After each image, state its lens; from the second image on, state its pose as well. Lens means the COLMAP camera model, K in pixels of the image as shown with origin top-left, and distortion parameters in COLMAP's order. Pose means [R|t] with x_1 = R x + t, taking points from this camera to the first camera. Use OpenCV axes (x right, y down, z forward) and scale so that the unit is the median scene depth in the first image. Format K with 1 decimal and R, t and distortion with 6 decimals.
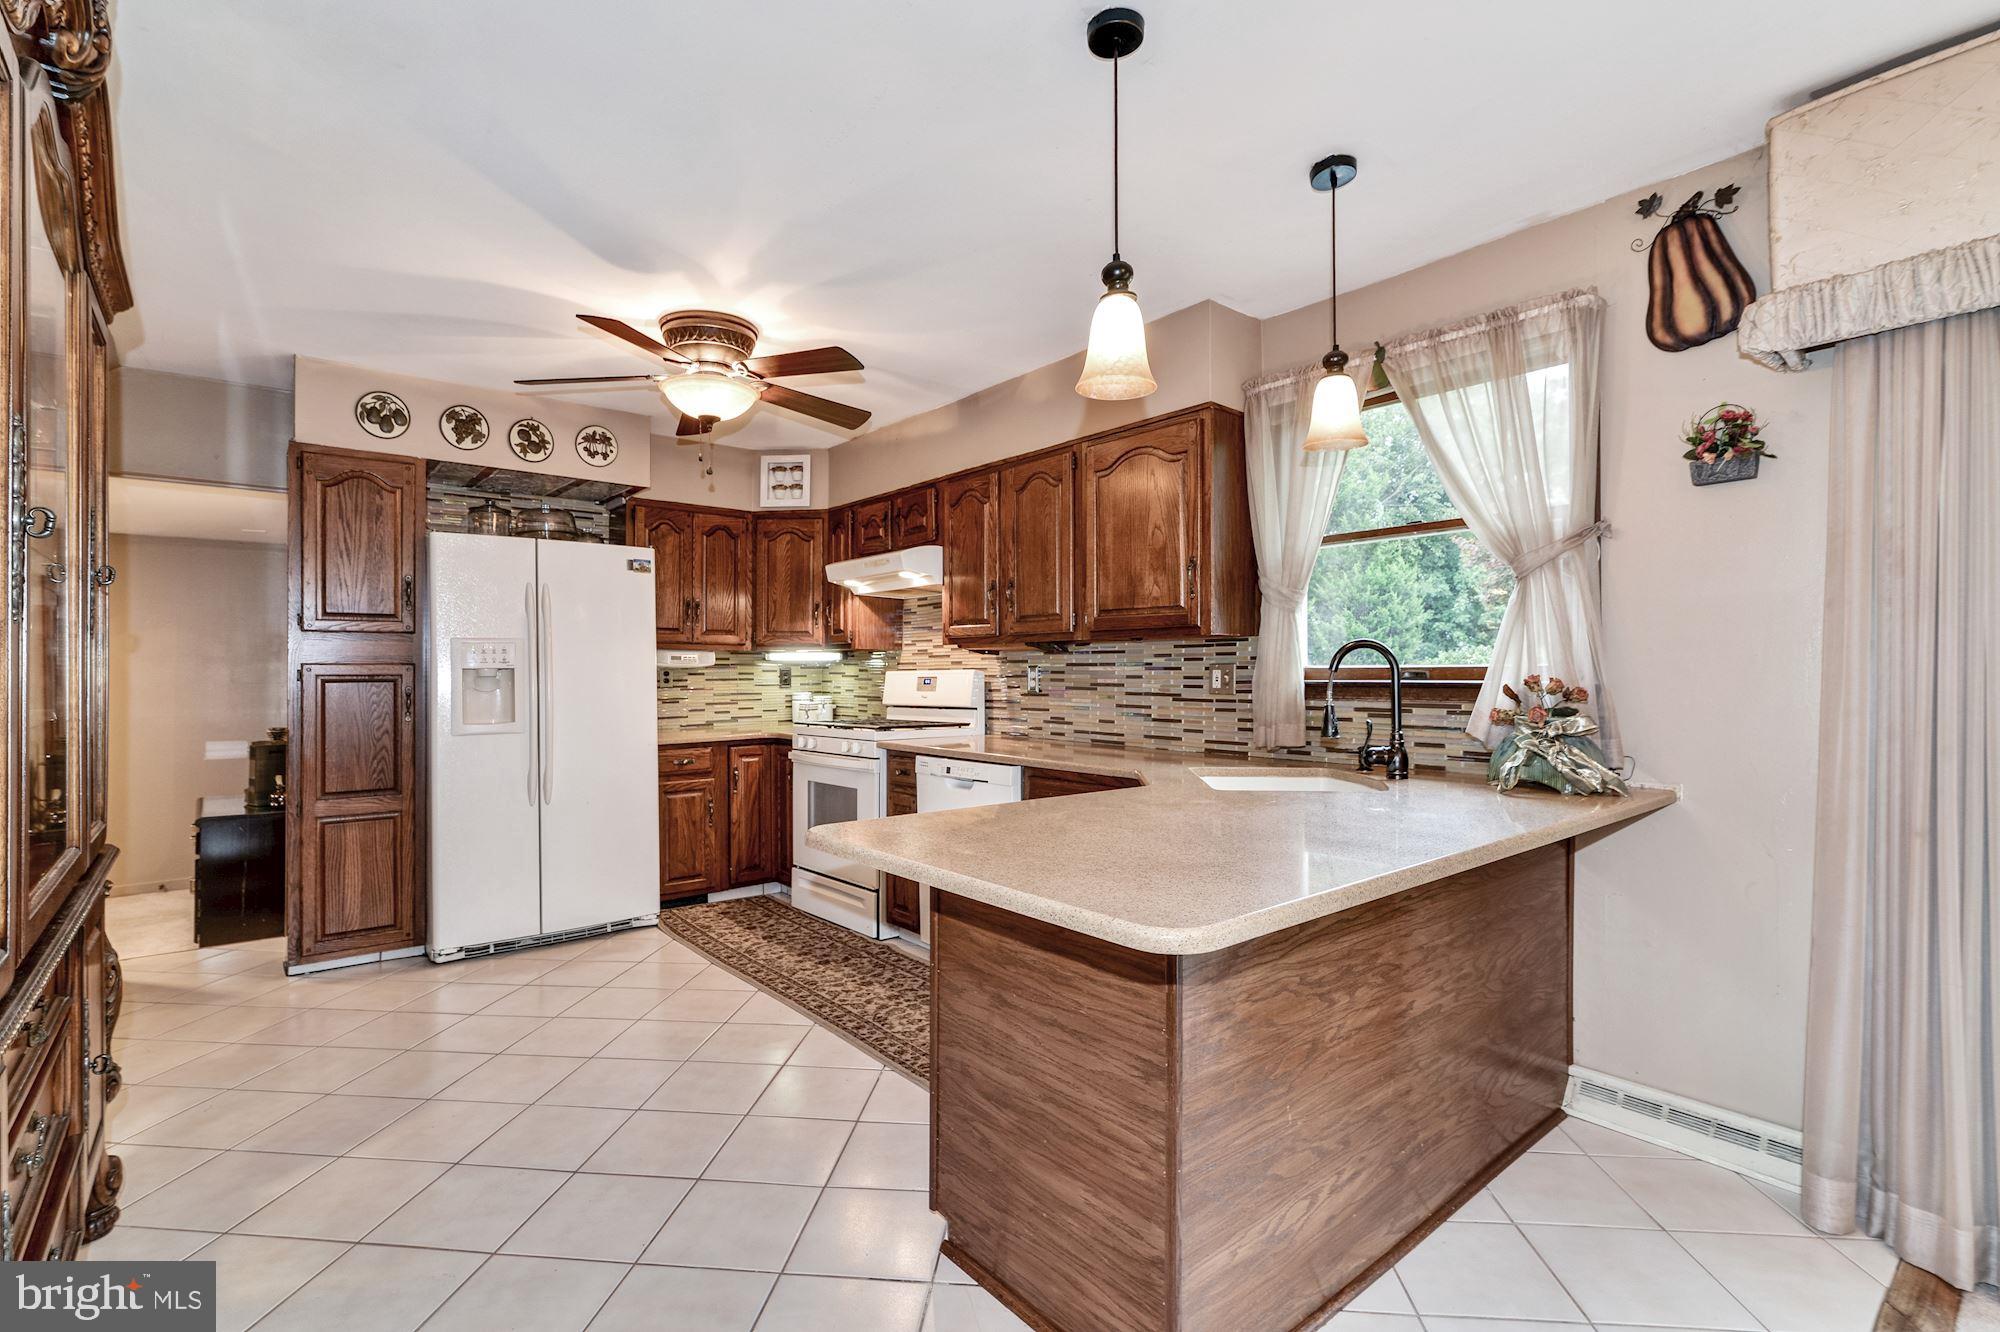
lens RADIAL K [[923.0, 0, 1017.8], [0, 923.0, 665.6], [0, 0, 1]] dist [-0.005820, 0.000083]
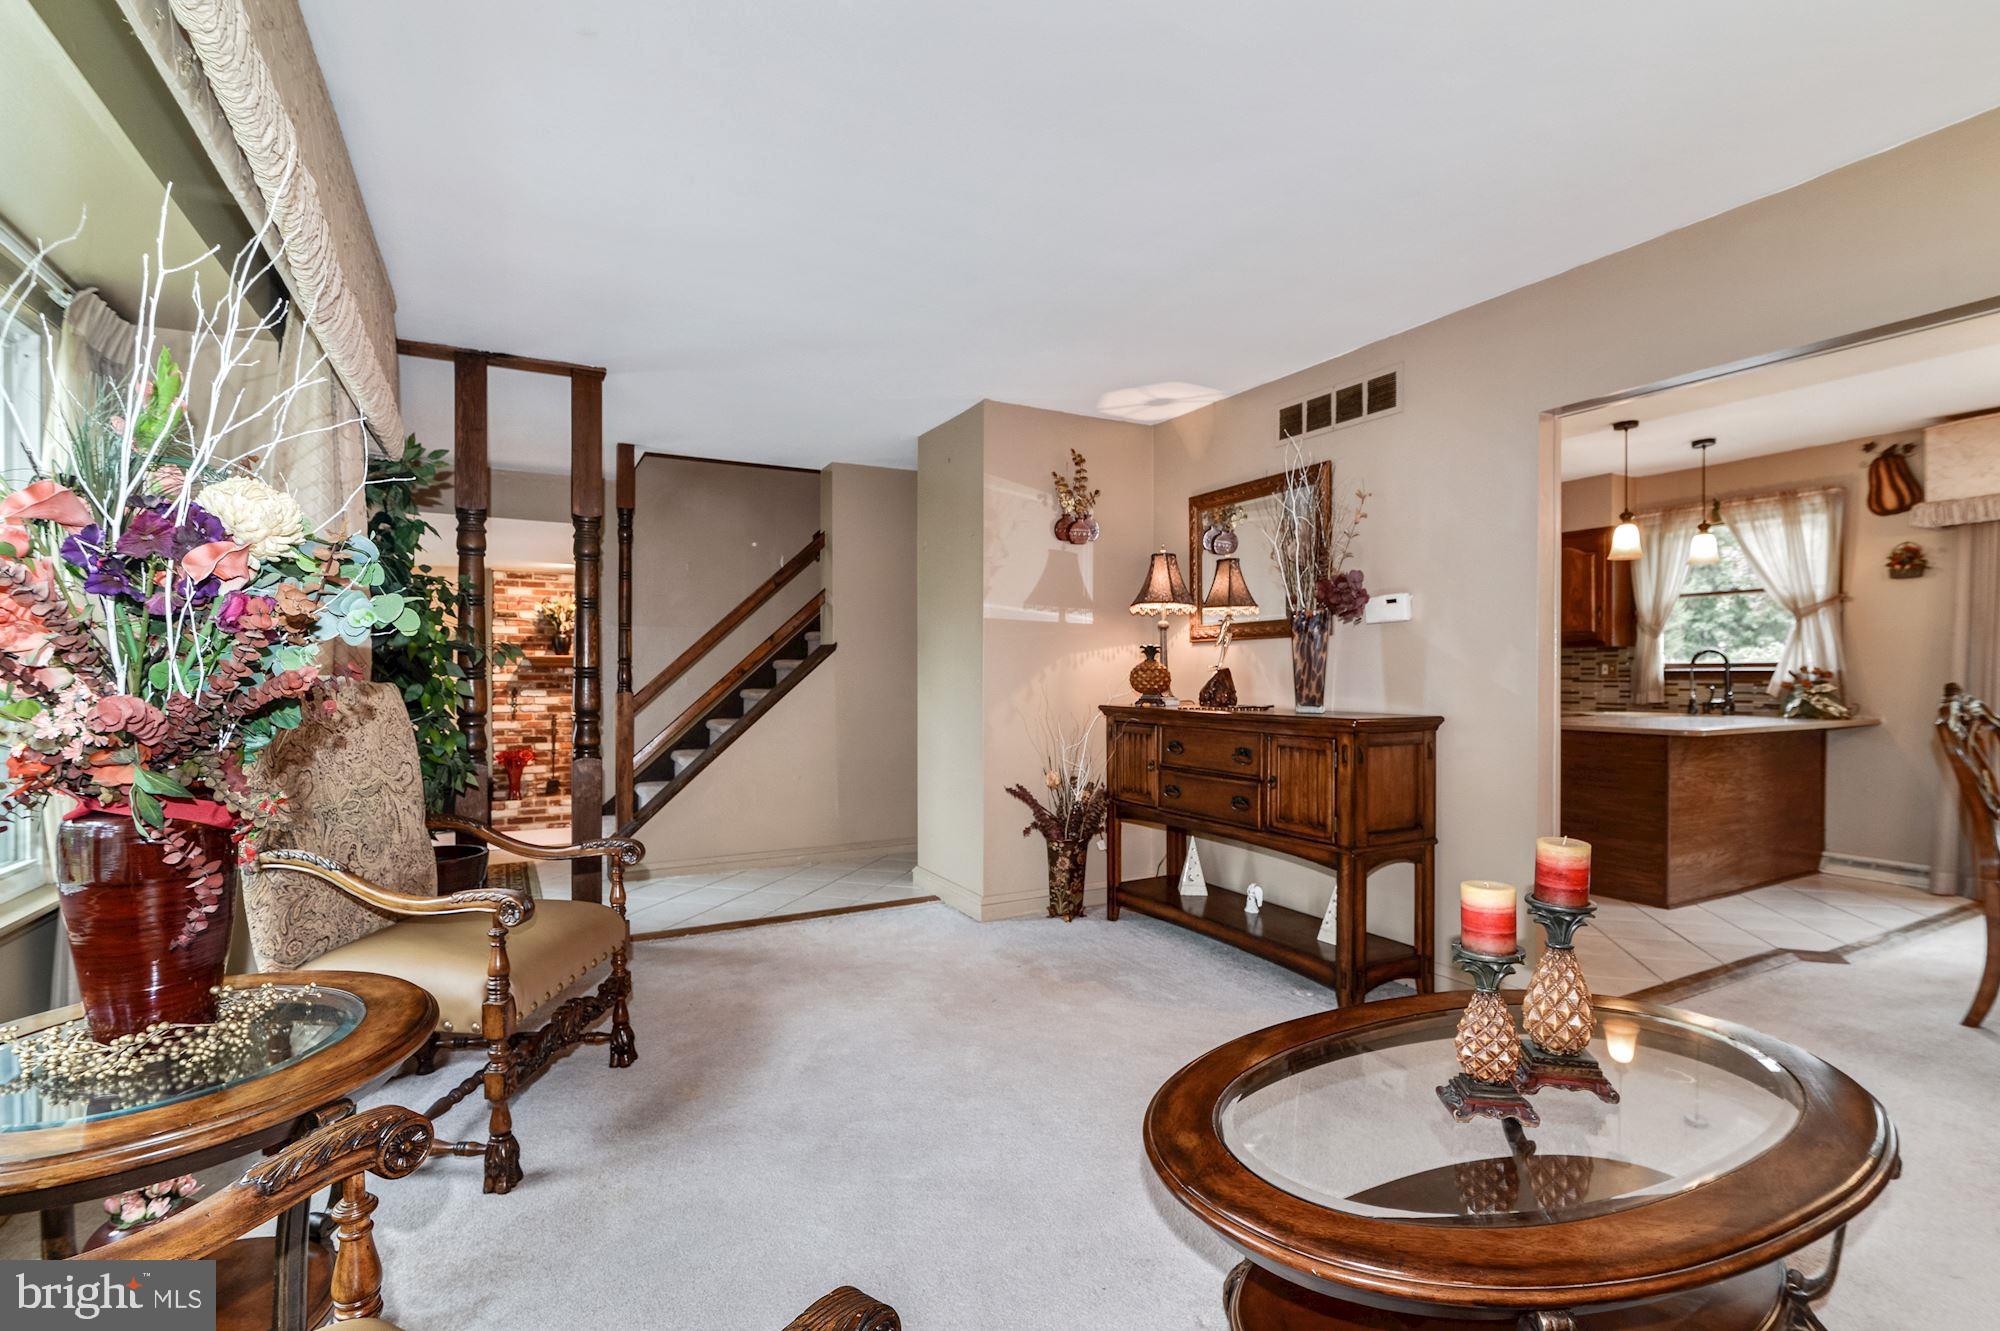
lens RADIAL K [[923.0, 0, 983.1], [0, 923.0, 679.5], [0, 0, 1]] dist [-0.005820, 0.000083]
pose [[0.975919, 0.001475, -0.218129, -0.846019], [0.001760, 0.999891, 0.014634, 0.007575], [0.218127, -0.014665, 0.975810, -1.515912]]
